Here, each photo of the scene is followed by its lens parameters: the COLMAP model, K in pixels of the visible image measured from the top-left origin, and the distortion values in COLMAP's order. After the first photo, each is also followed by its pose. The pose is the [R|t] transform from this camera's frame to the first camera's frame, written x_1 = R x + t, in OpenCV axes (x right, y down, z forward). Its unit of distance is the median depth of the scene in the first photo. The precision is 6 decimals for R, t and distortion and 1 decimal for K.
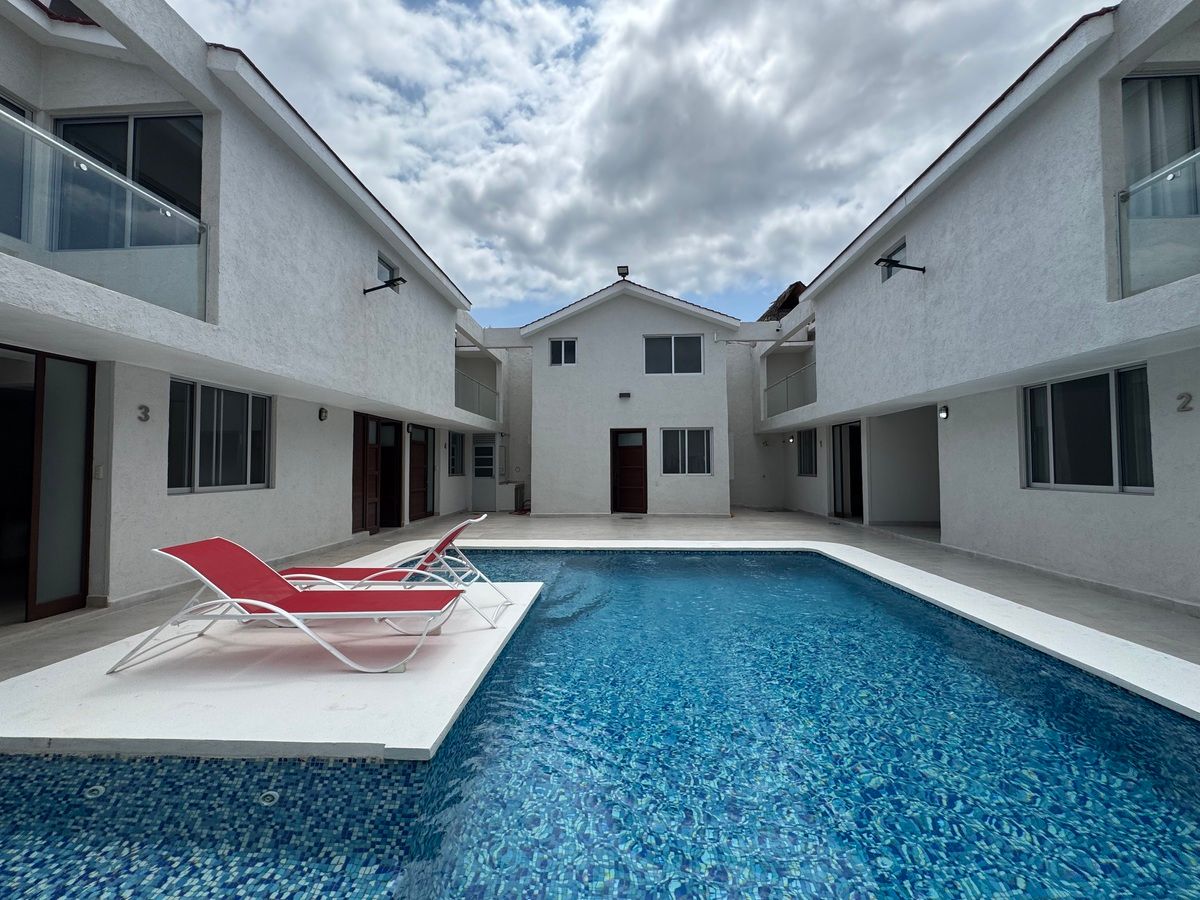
lens RADIAL K [[481.1, 0, 600.0], [0, 481.1, 450.0], [0, 0, 1]] dist [0.007632, -0.000283]
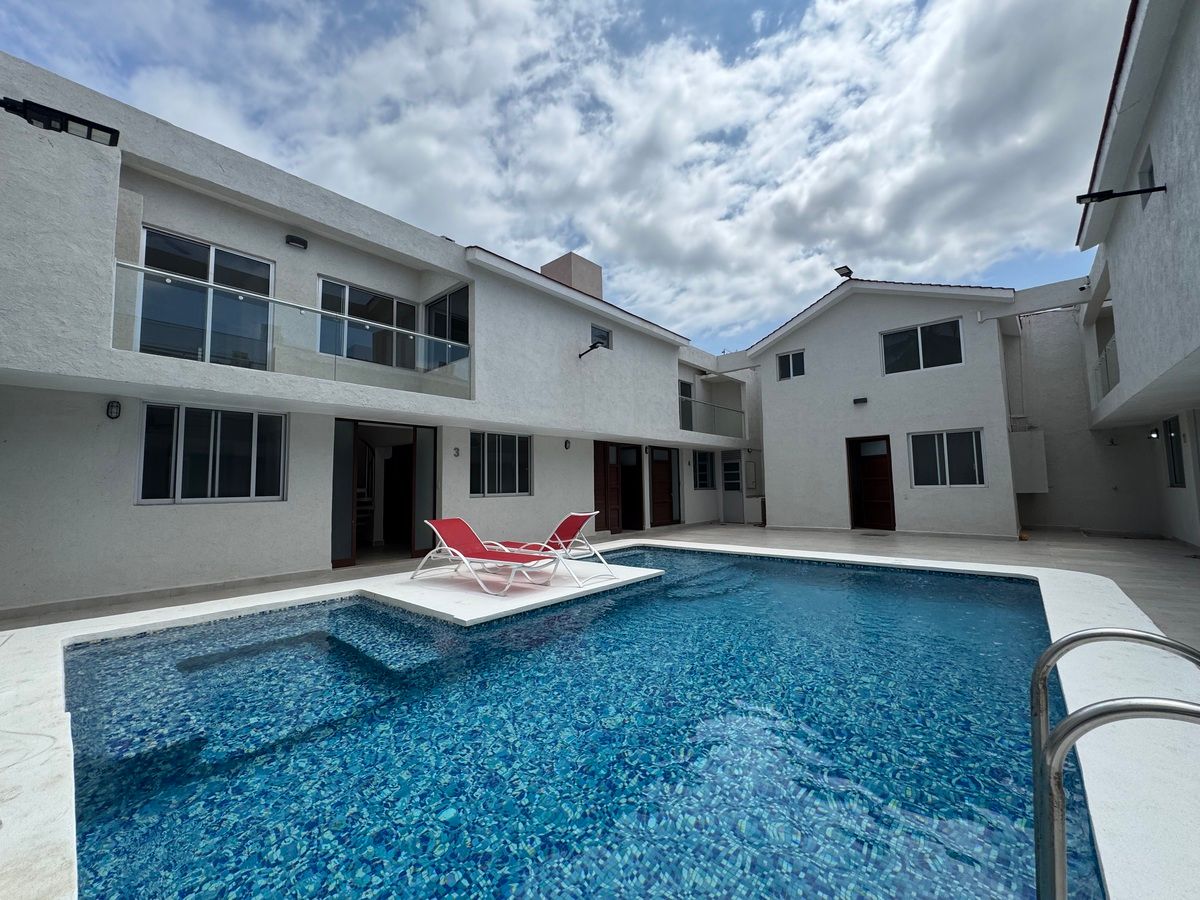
lens RADIAL K [[476.1, 0, 601.6], [0, 476.1, 449.9], [0, 0, 1]] dist [-0.011351, -0.000066]
pose [[0.777915, -0.056352, -0.625838, 0.233712], [0.033220, 0.998266, -0.048594, 0.008103], [0.627491, 0.017011, 0.778438, -0.020119]]
